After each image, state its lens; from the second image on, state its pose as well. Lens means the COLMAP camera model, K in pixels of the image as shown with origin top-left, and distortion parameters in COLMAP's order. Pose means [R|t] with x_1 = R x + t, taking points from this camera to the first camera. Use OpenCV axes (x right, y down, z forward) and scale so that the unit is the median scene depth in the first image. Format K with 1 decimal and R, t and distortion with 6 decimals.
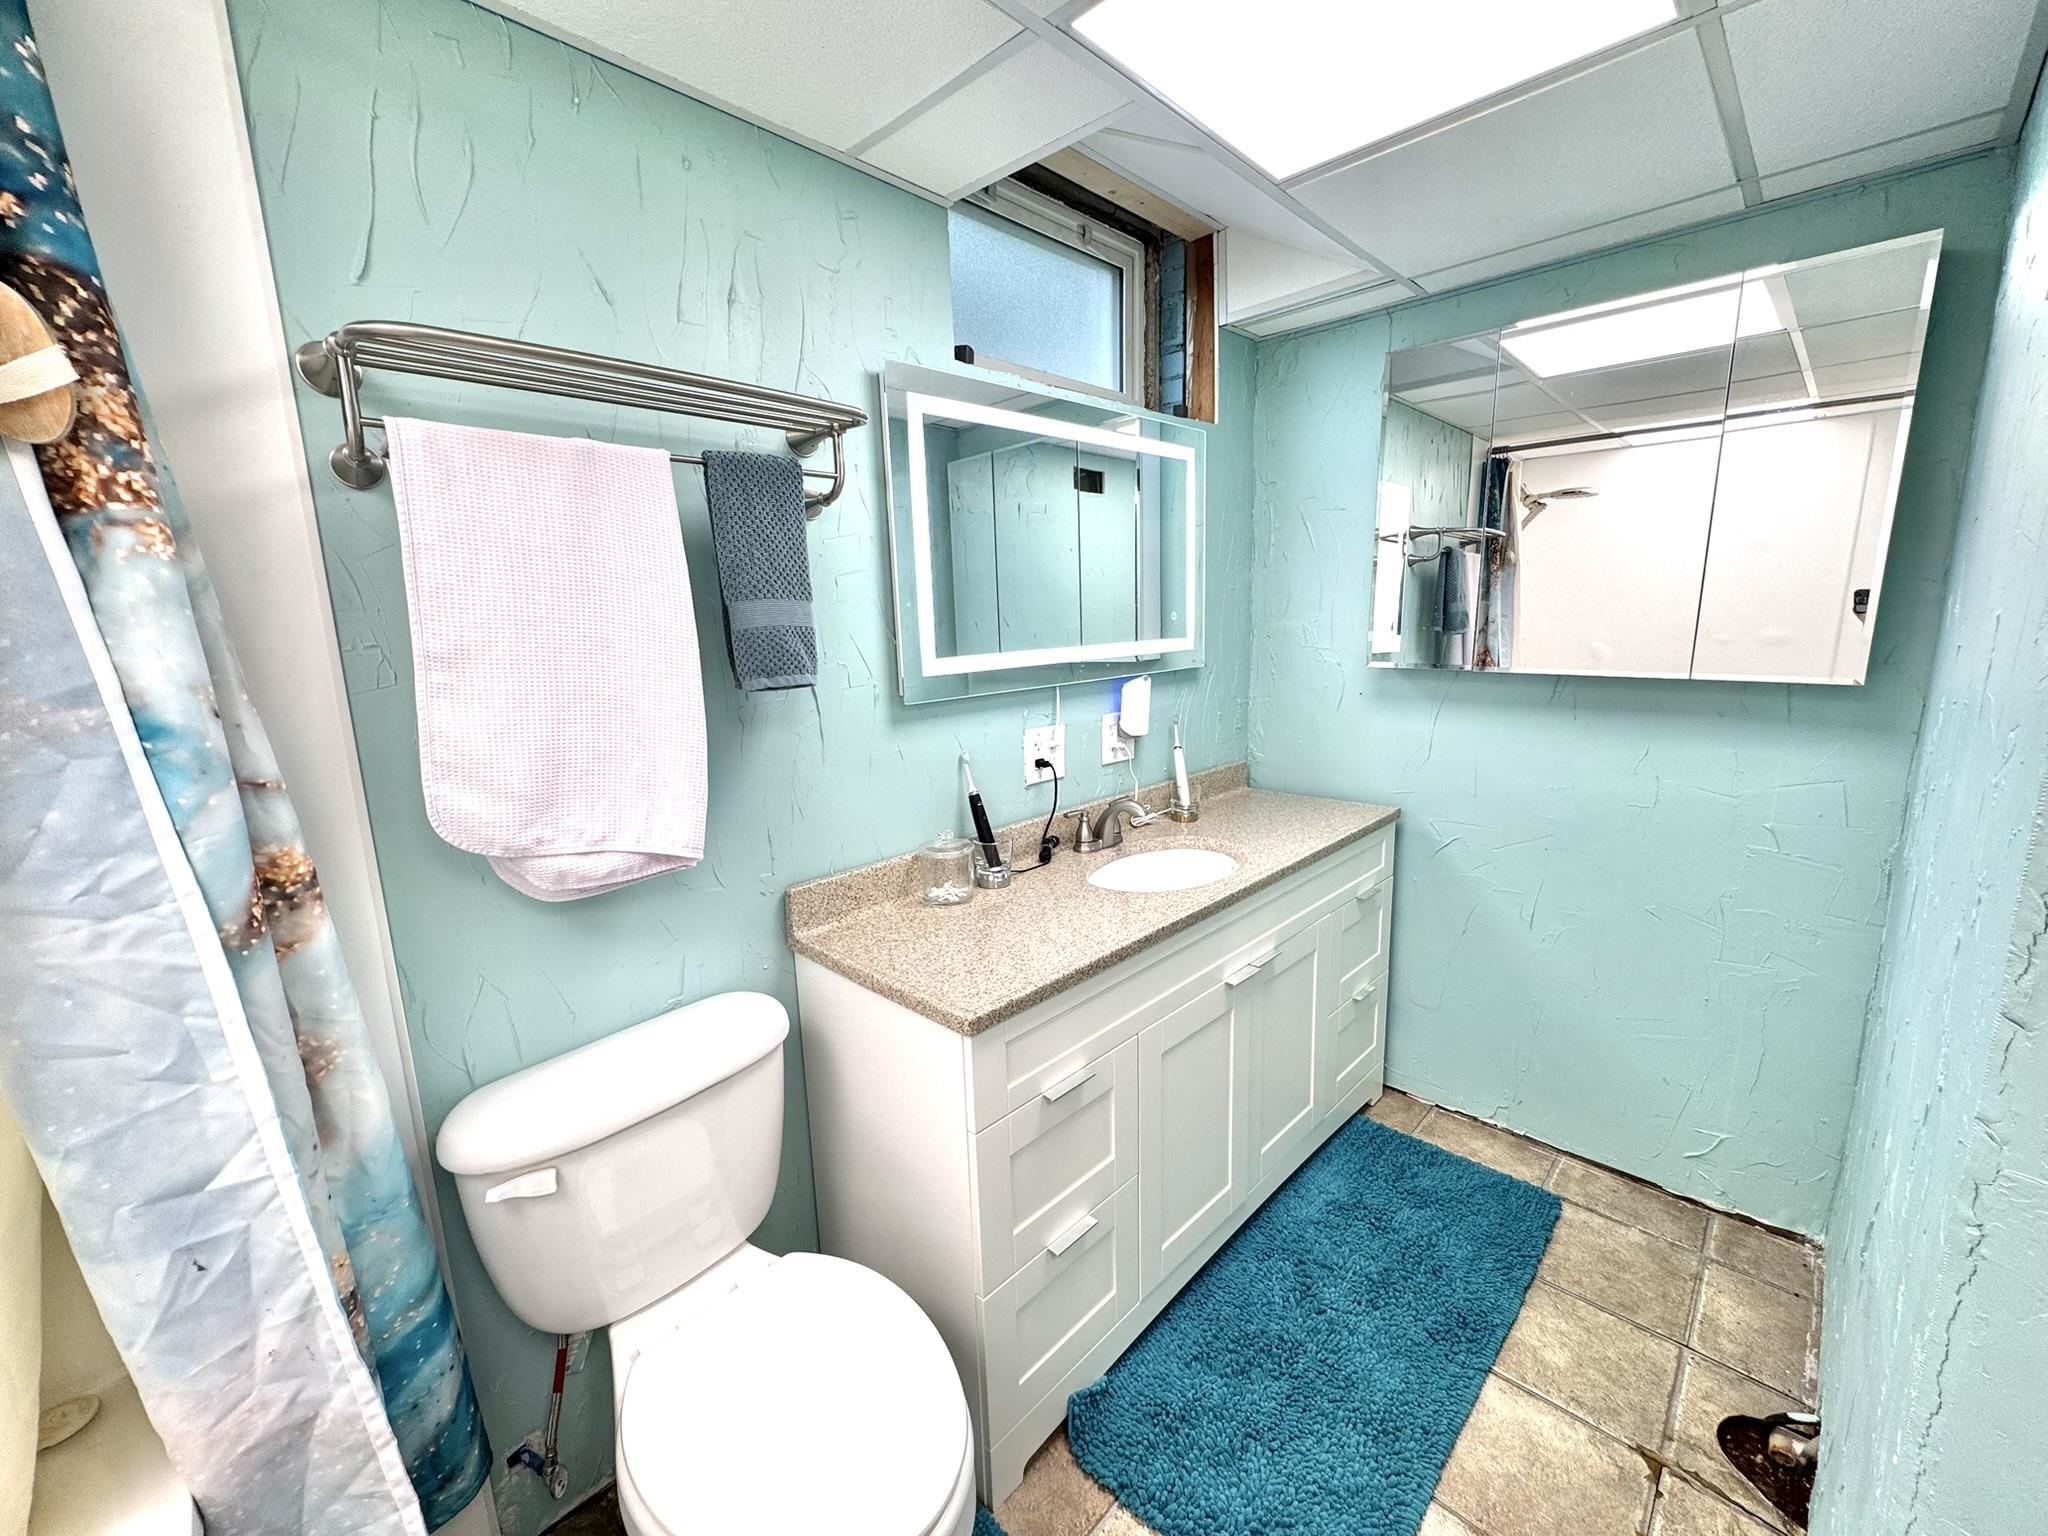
lens RADIAL K [[816.7, 0, 1026.5], [0, 816.7, 767.8], [0, 0, 1]] dist [-0.002062, 0.000208]
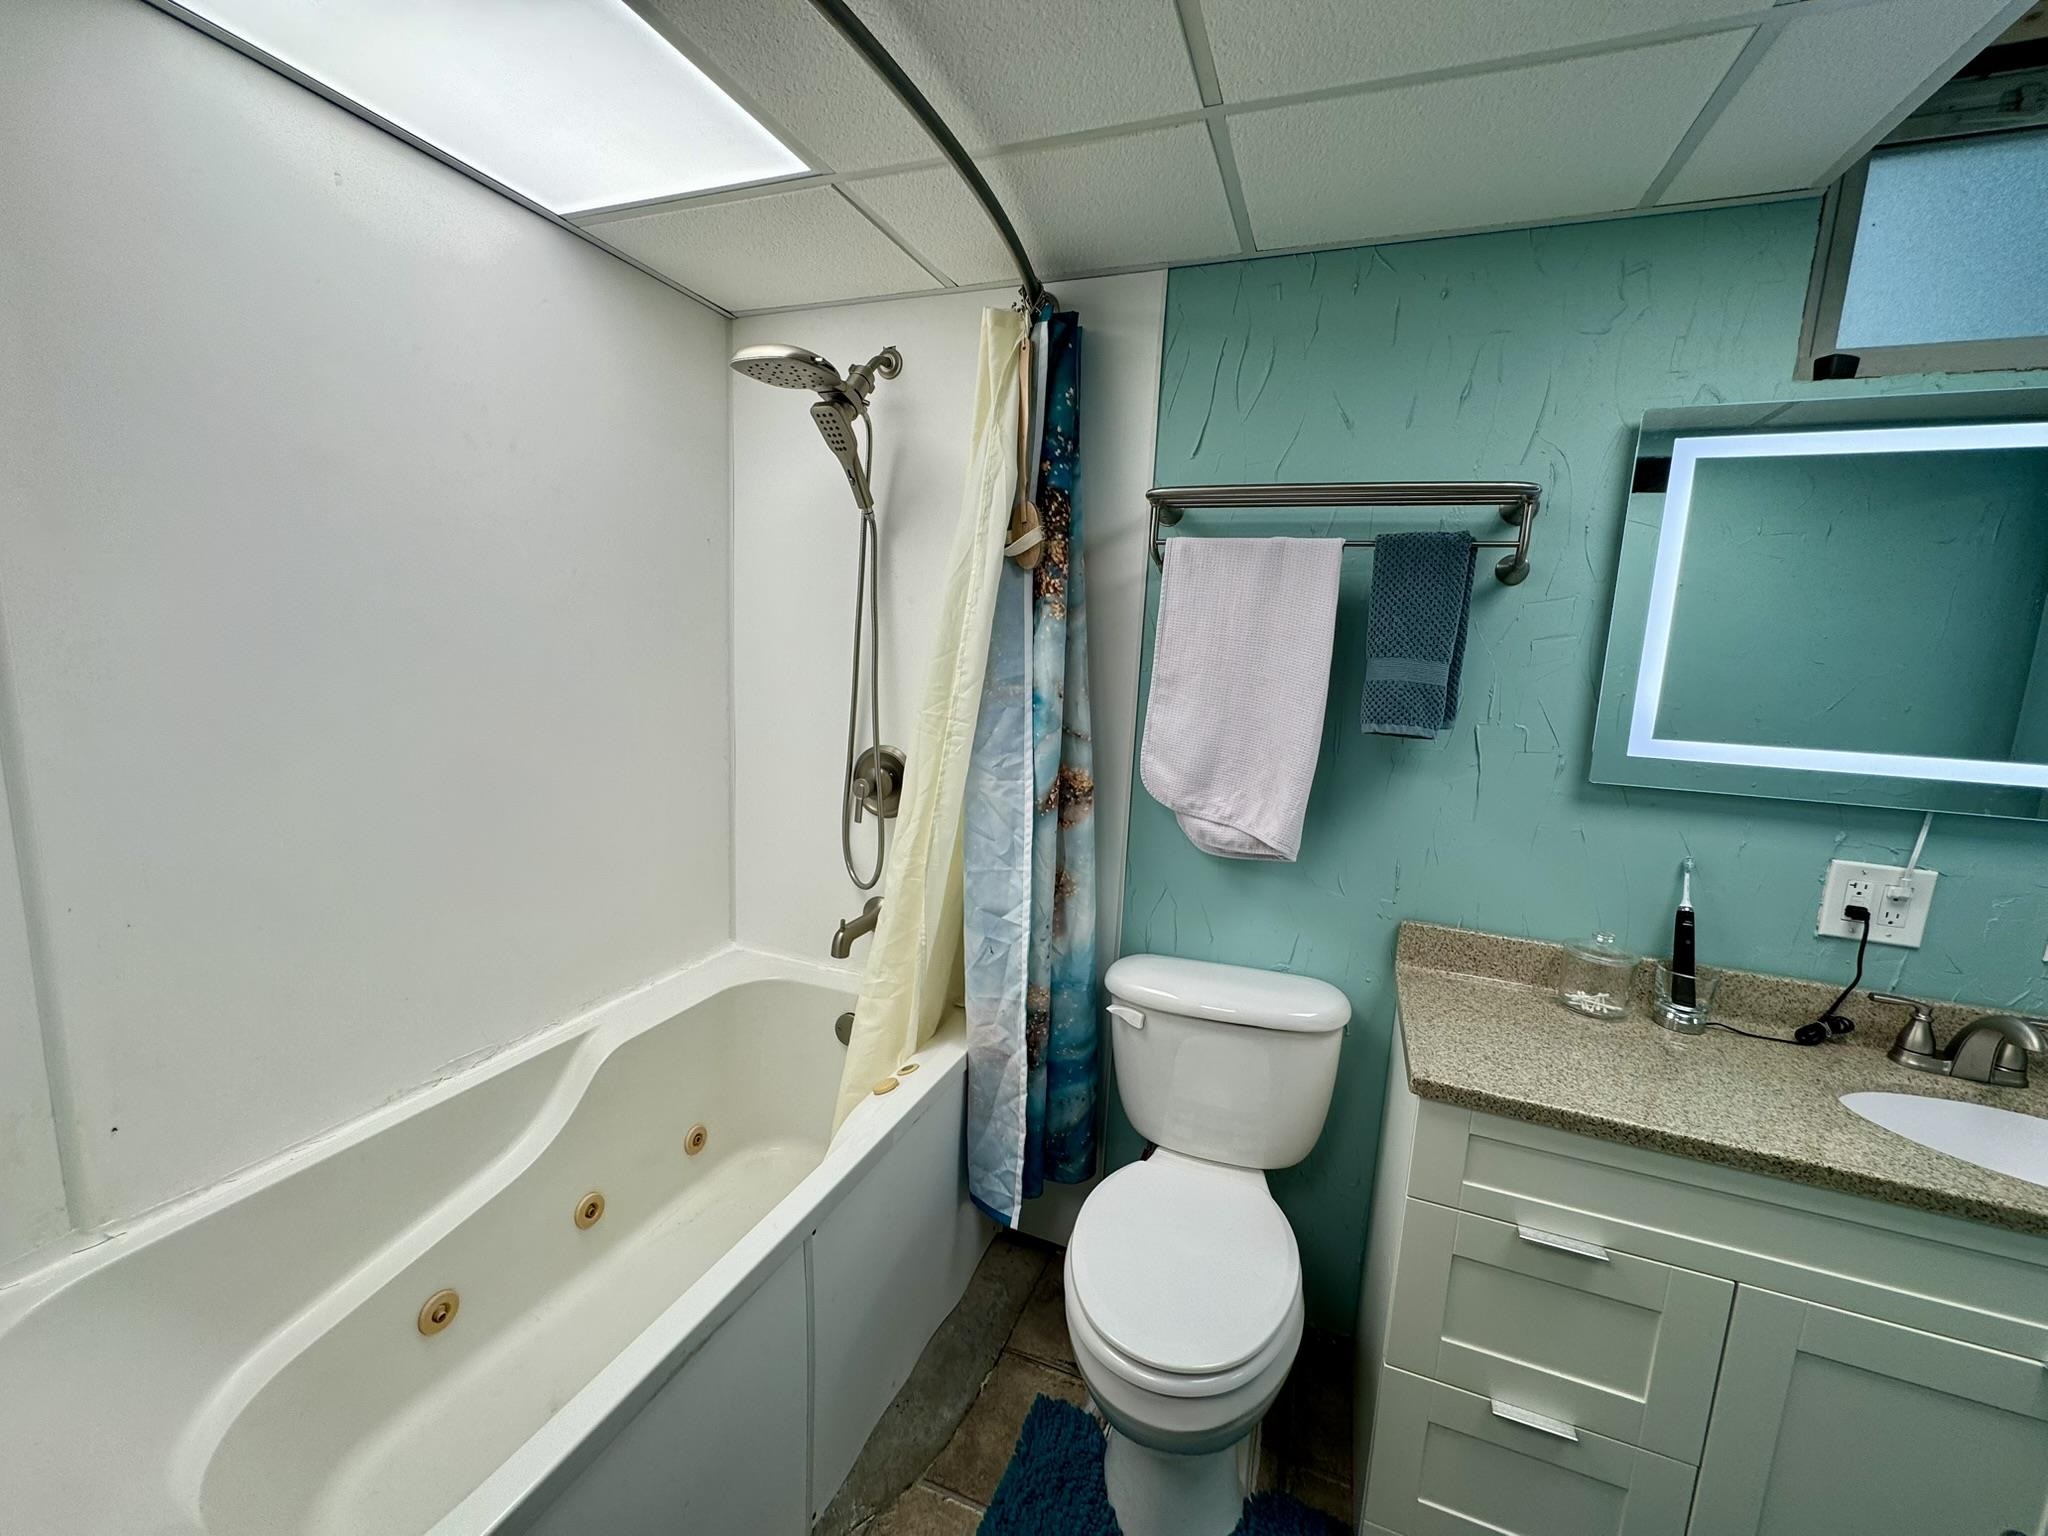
lens RADIAL K [[816.7, 0, 1024.9], [0, 816.7, 766.2], [0, 0, 1]] dist [-0.002062, 0.000208]
pose [[0.392086, 0.187386, -0.900641, 0.594898], [-0.229380, 0.968025, 0.101547, -0.059958], [0.890872, 0.166774, 0.422532, 0.074657]]
